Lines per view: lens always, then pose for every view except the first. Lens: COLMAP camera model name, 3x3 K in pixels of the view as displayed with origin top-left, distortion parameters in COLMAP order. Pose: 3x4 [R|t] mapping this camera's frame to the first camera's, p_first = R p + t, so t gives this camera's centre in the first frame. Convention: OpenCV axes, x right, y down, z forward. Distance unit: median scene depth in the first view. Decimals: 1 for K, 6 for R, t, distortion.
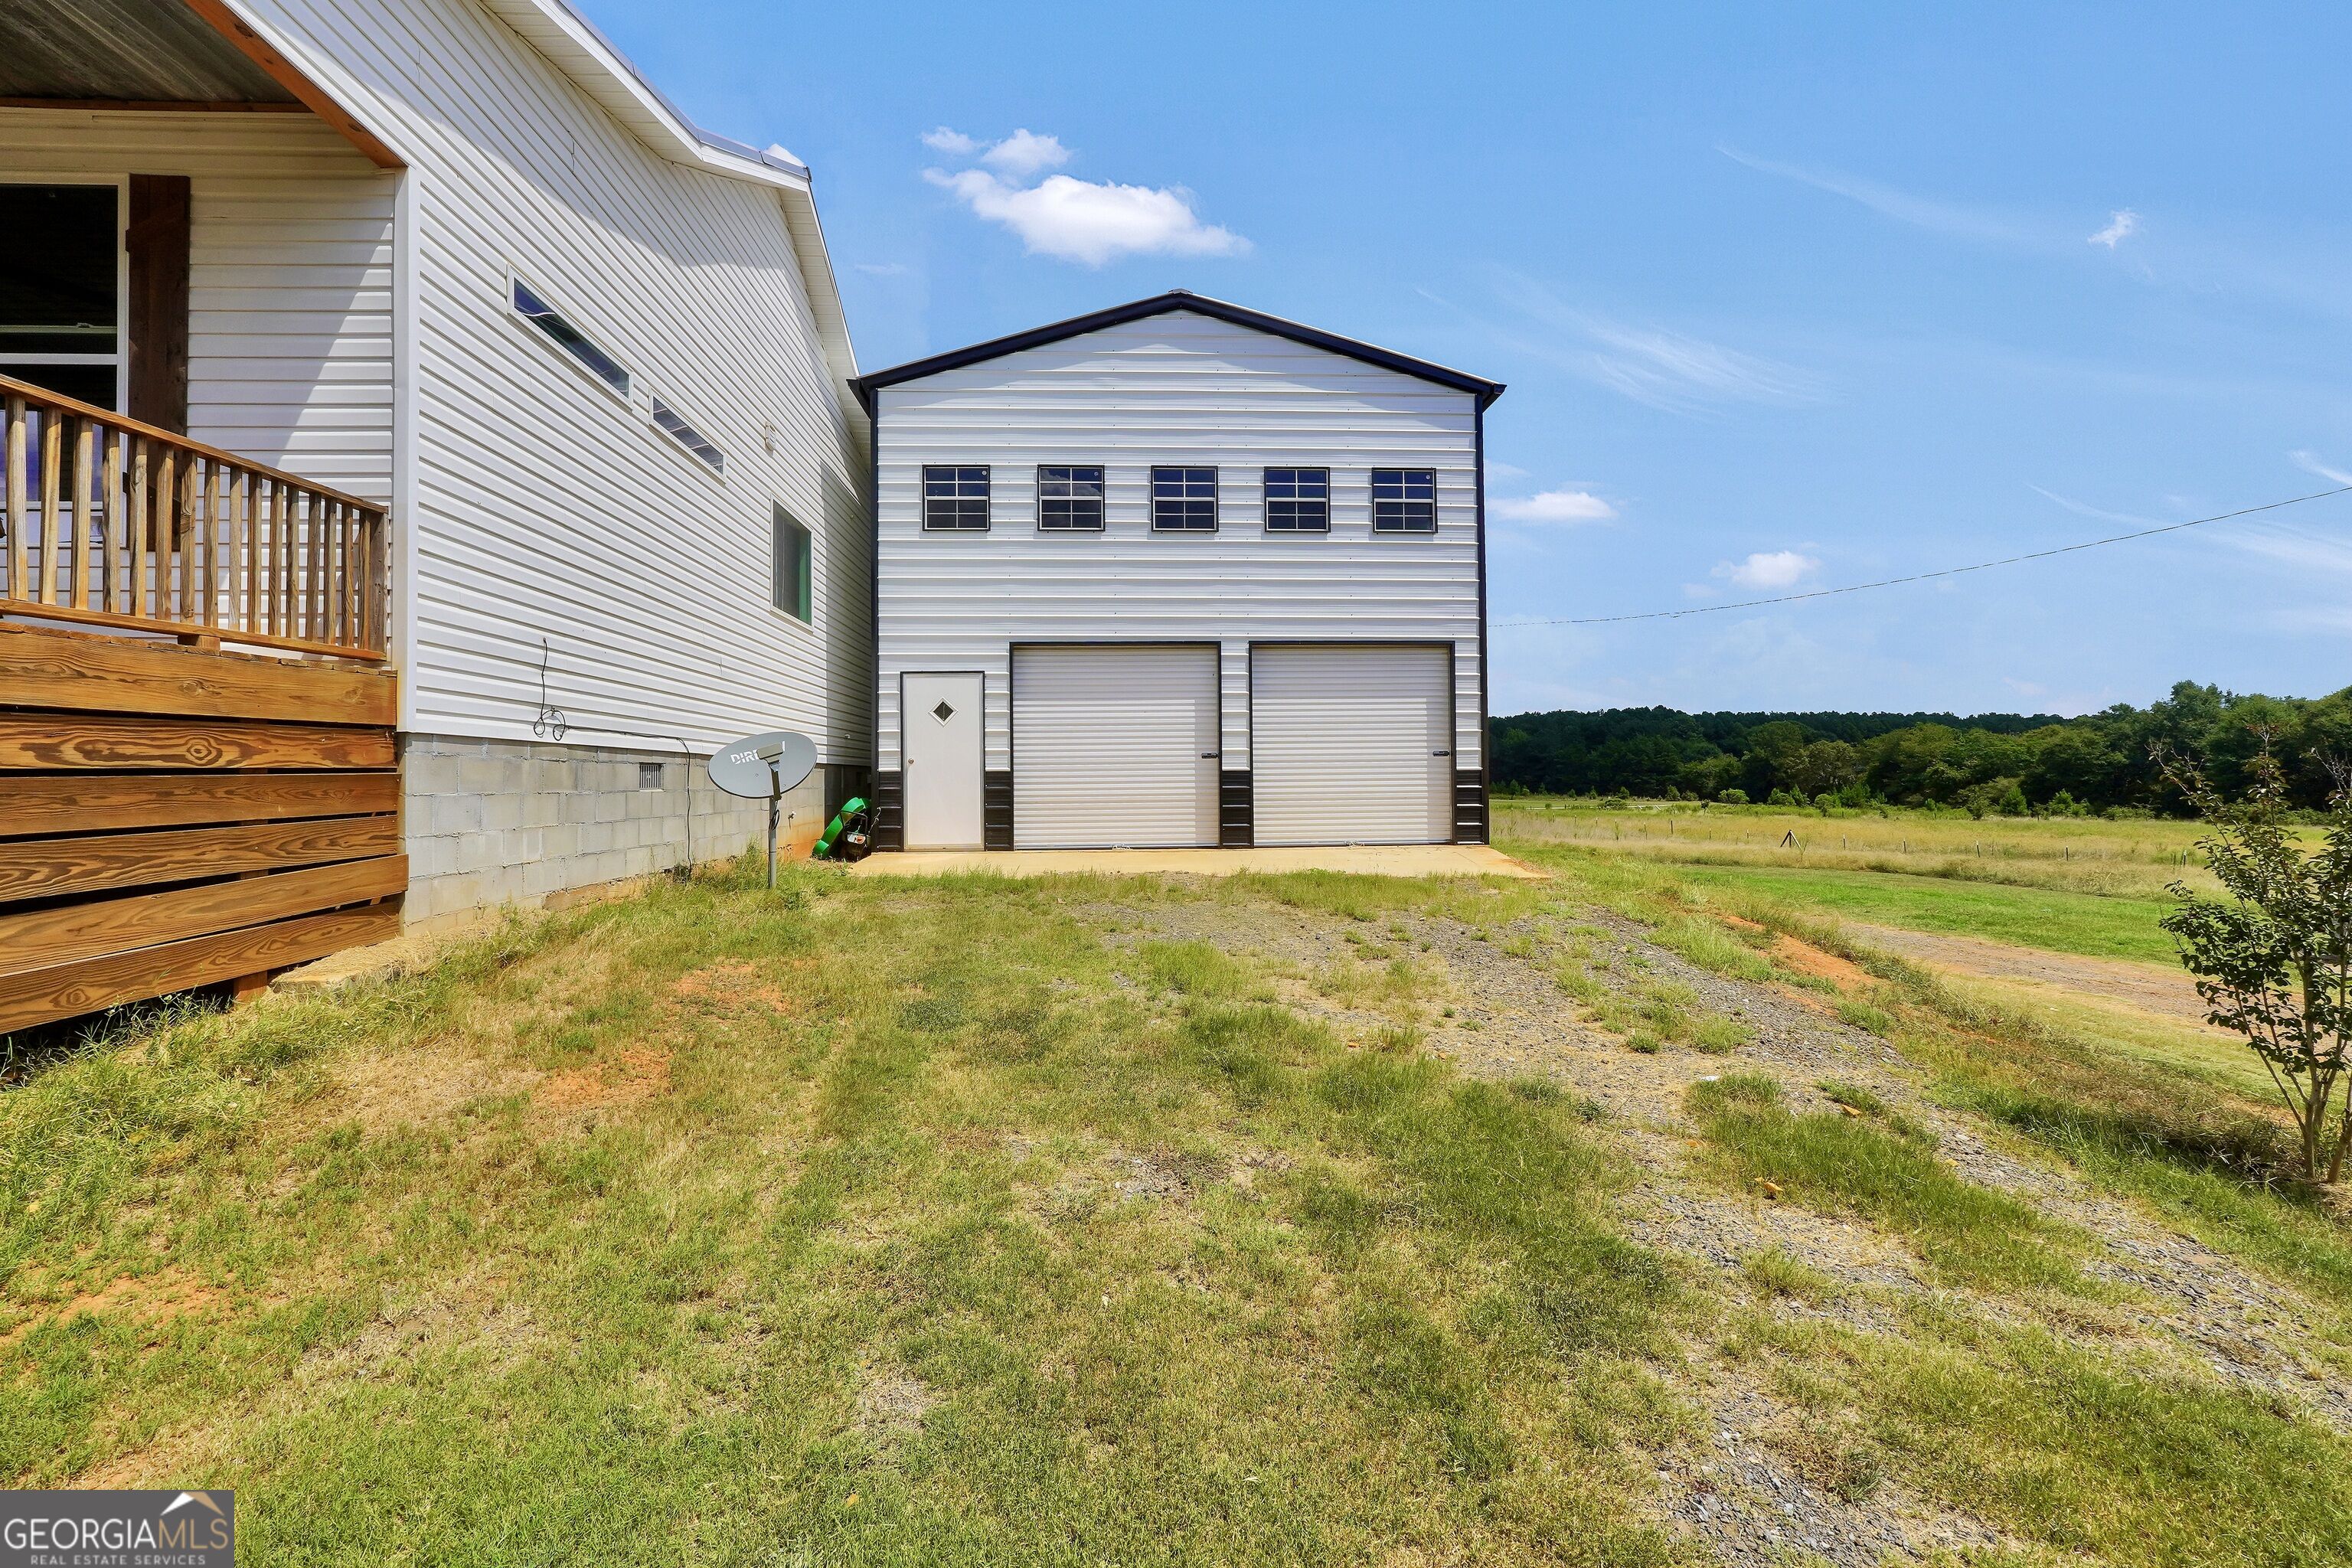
lens RADIAL K [[1037.1, 0, 1176.0], [0, 1037.1, 784.0], [0, 0, 1]] dist [-0.015128, -0.000022]
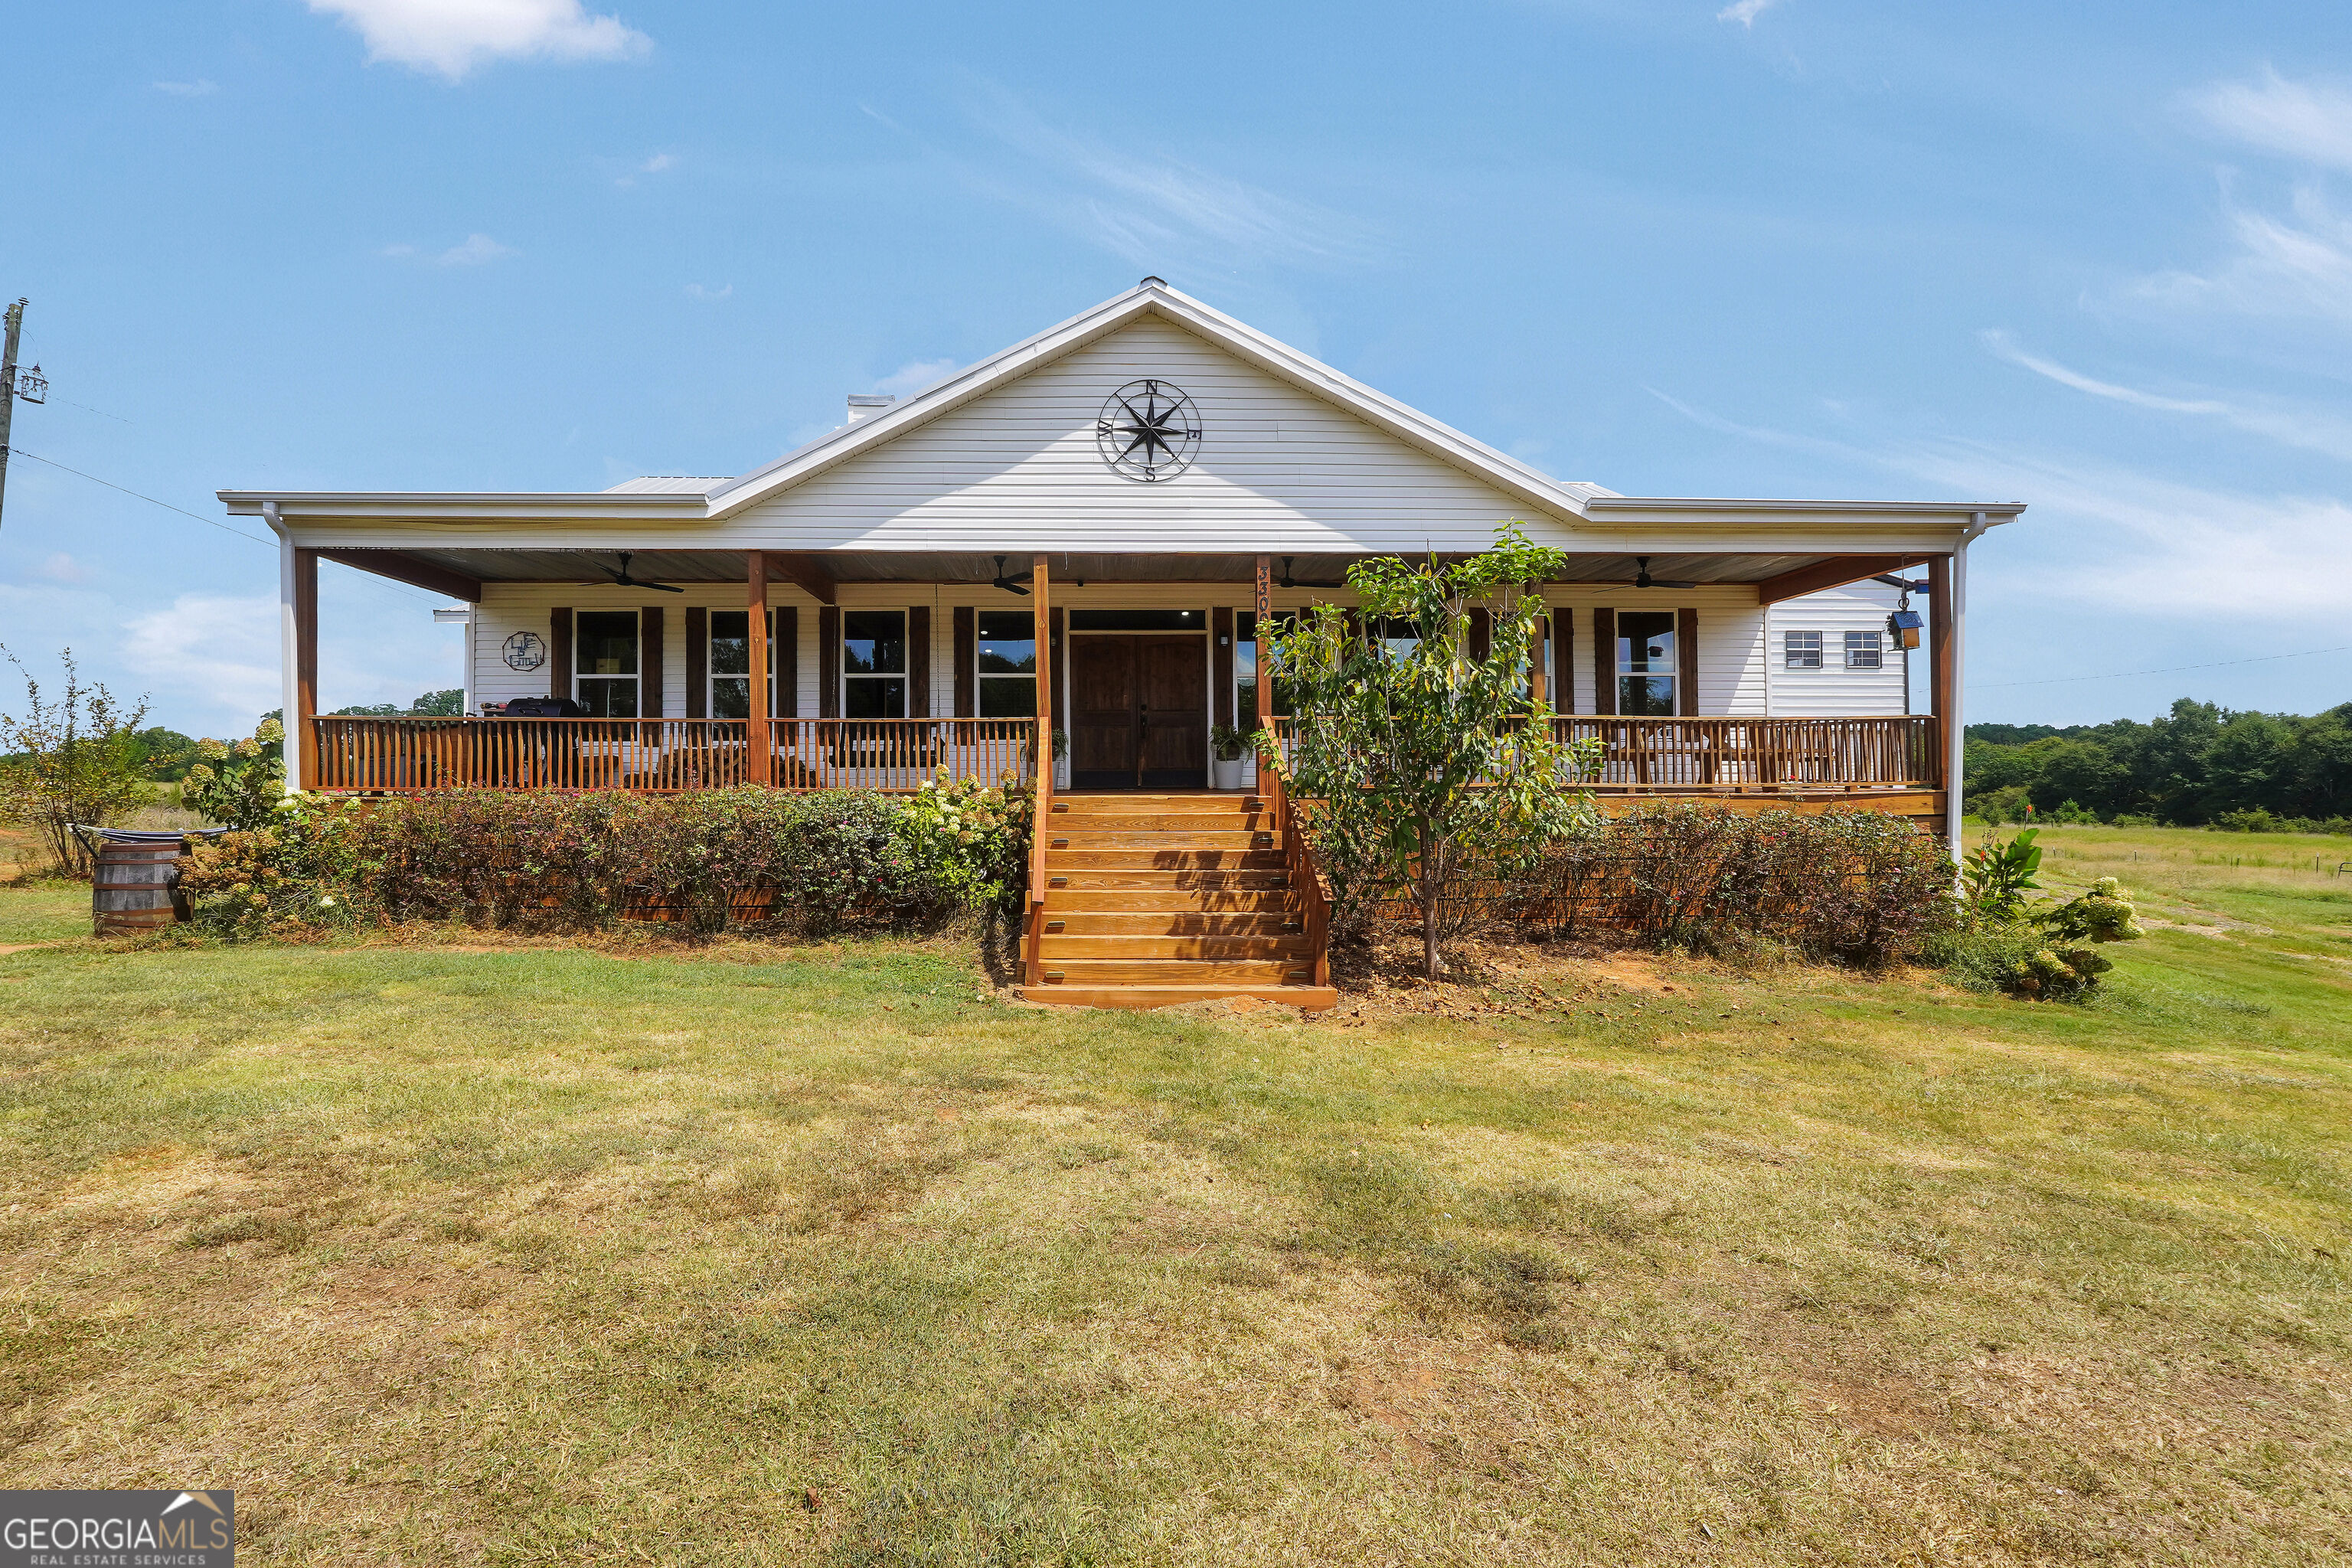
lens RADIAL K [[1014.6, 0, 1160.0], [0, 1014.6, 775.6], [0, 0, 1]] dist [-0.013088, 0.000086]
pose [[0.999969, 0.002743, -0.007426, -0.950819], [-0.002833, 0.999921, -0.012215, -0.037199], [0.007392, 0.012236, 0.999898, -0.704900]]
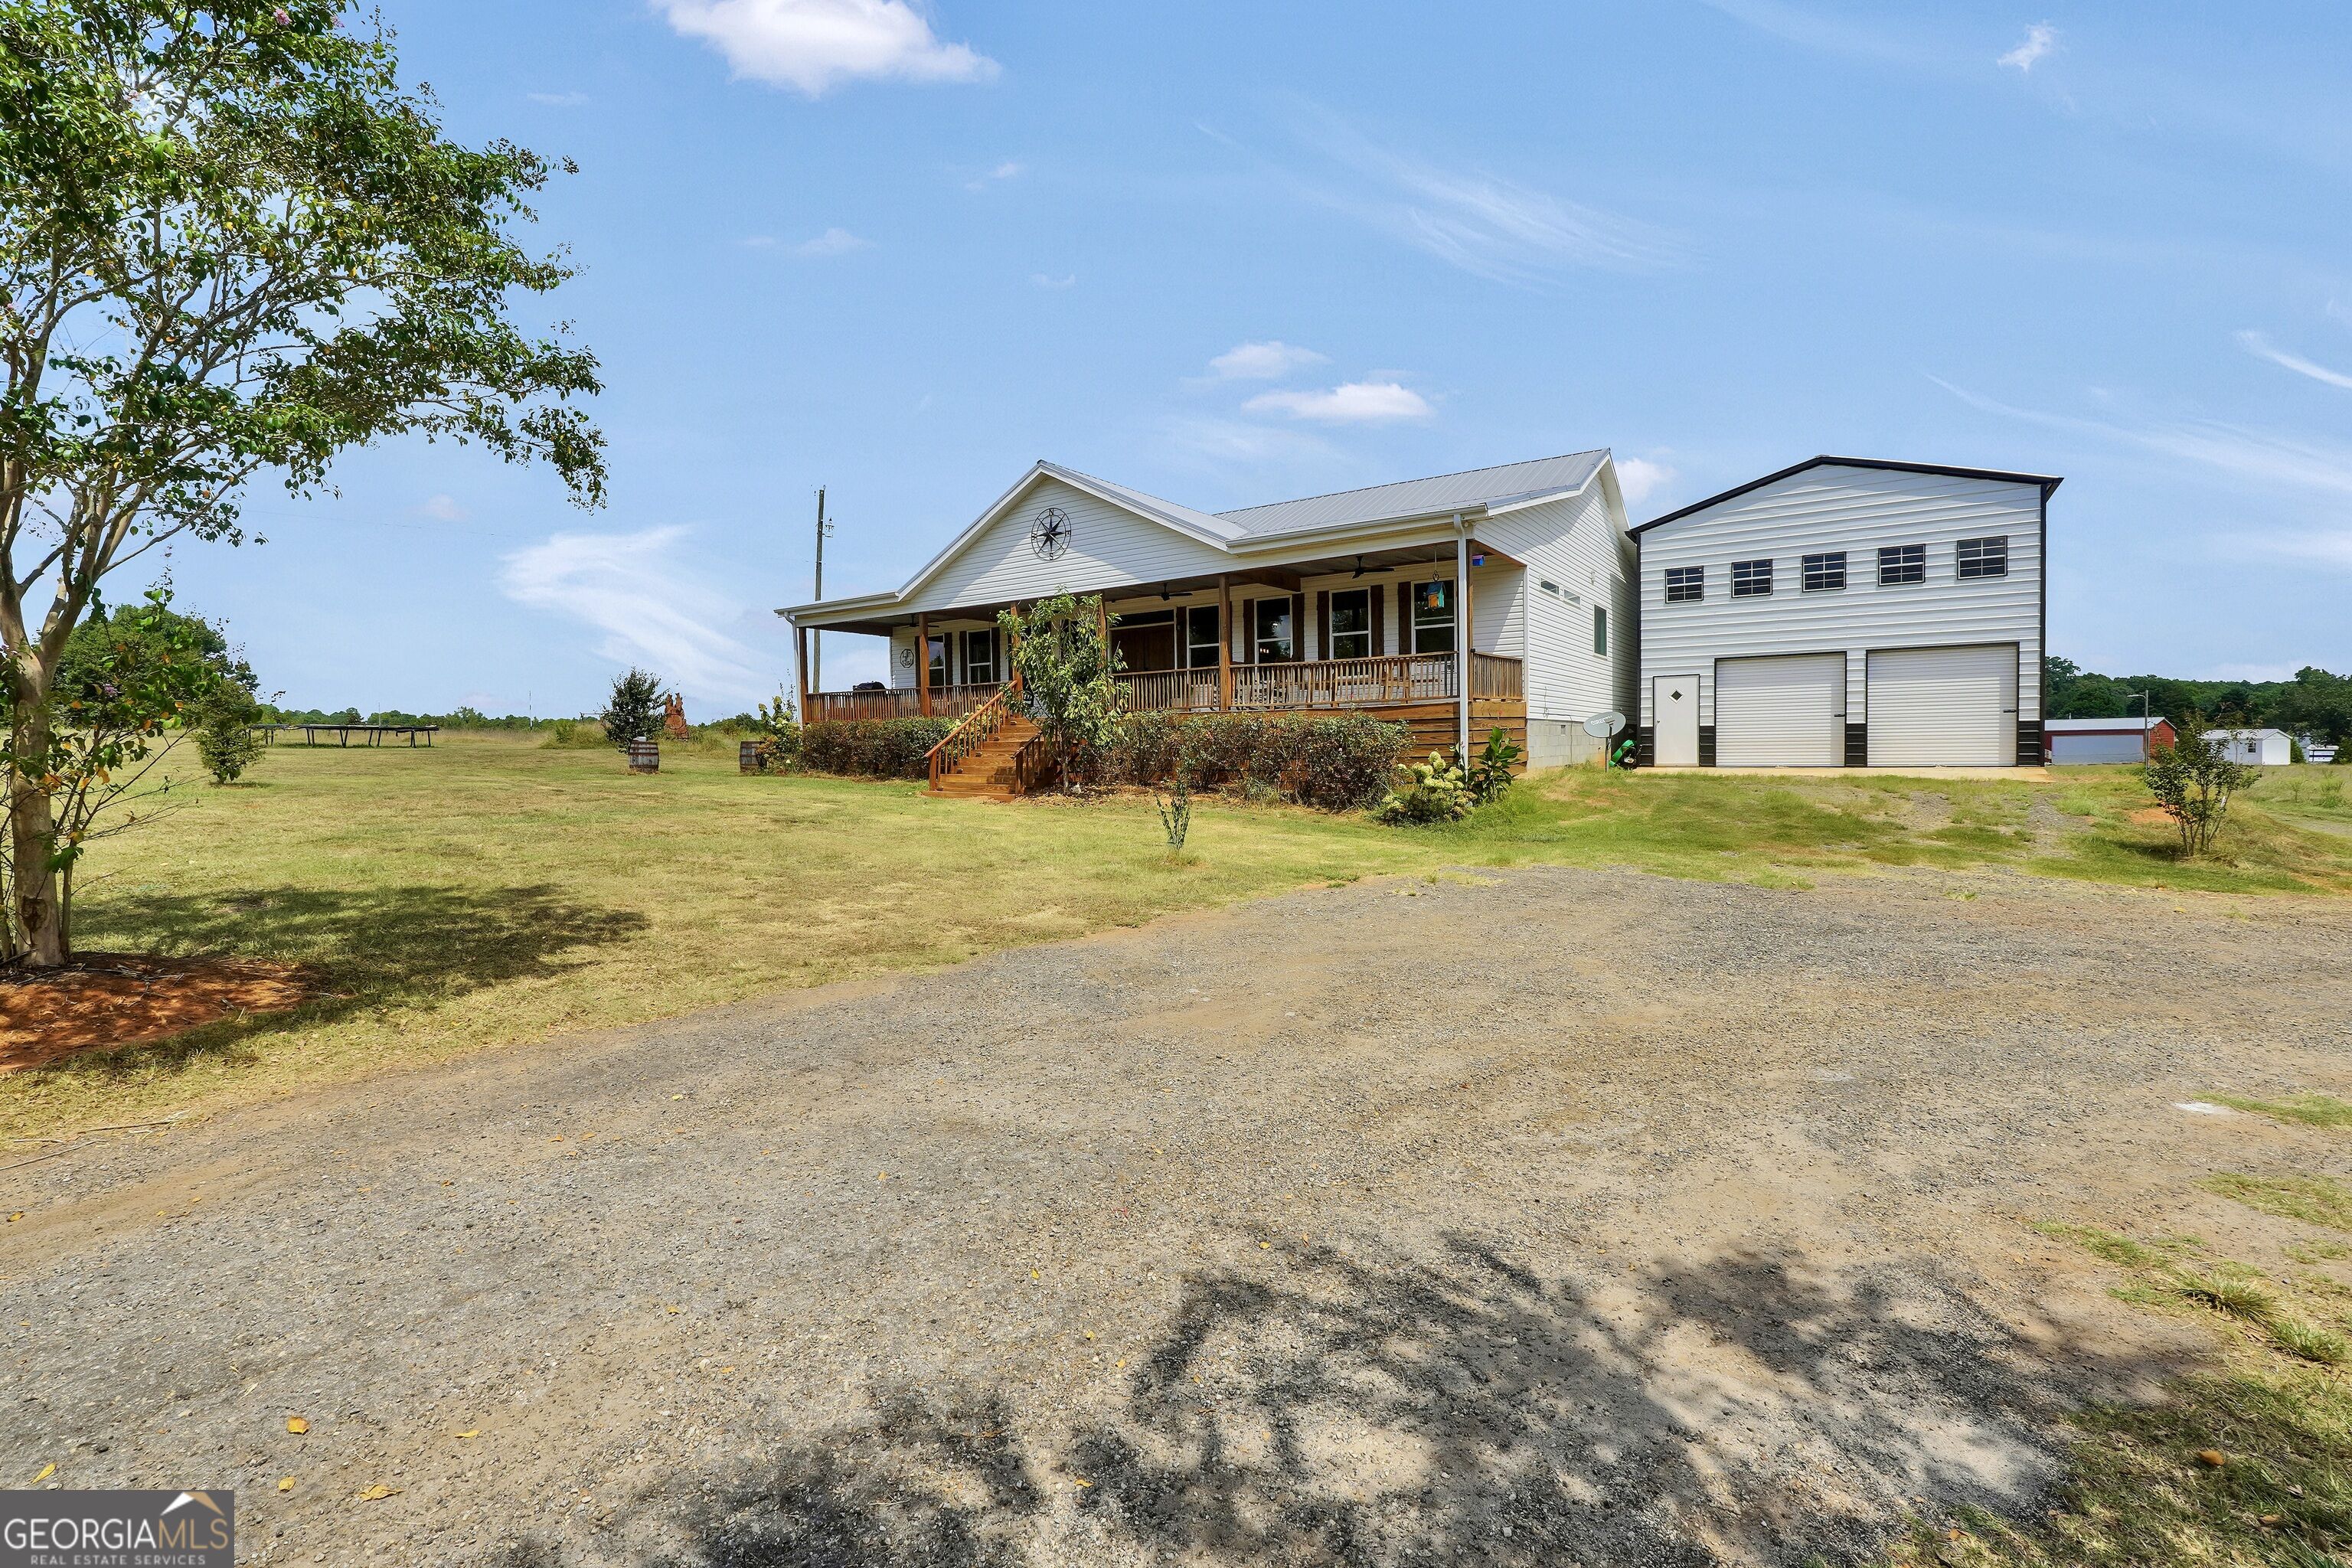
lens RADIAL K [[1014.6, 0, 1160.0], [0, 1014.6, 775.6], [0, 0, 1]] dist [-0.013088, 0.000086]
pose [[0.786029, 0.014554, -0.618018, 0.186023], [0.007132, 0.999443, 0.032608, 0.011320], [0.618148, -0.030039, 0.785488, -1.077156]]
